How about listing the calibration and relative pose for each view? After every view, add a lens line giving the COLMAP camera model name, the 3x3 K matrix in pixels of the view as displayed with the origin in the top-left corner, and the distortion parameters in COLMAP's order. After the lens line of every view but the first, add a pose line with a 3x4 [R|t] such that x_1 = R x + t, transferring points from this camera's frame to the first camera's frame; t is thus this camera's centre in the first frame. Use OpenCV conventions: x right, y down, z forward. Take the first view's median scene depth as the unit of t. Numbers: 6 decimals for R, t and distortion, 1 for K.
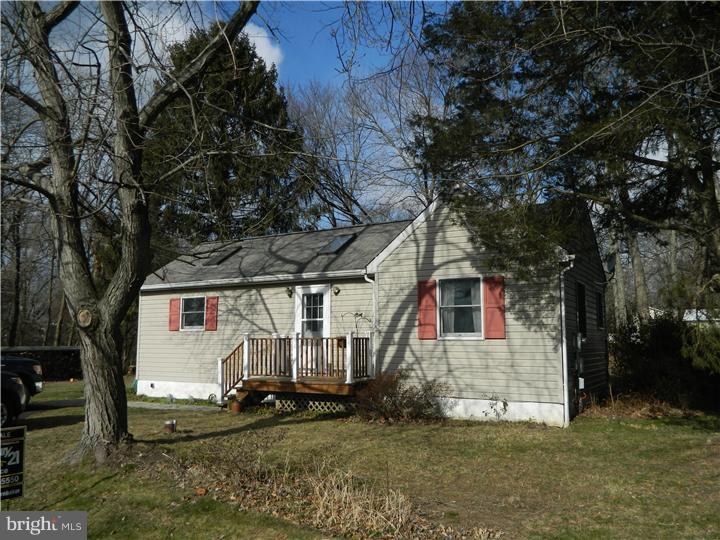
lens RADIAL K [[536.4, 0, 360.0], [0, 536.4, 270.0], [0, 0, 1]] dist [0.000680, -0.002351]
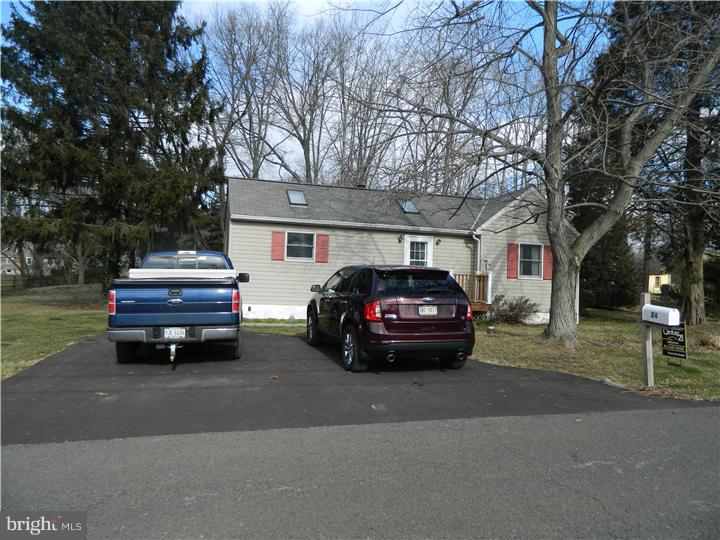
lens RADIAL K [[536.4, 0, 360.0], [0, 536.4, 270.0], [0, 0, 1]] dist [0.000680, -0.002351]
pose [[0.723095, 0.040836, 0.689541, -1.110322], [-0.130337, 0.988385, 0.078145, 0.026418], [-0.678341, -0.146379, 0.720019, 0.084189]]
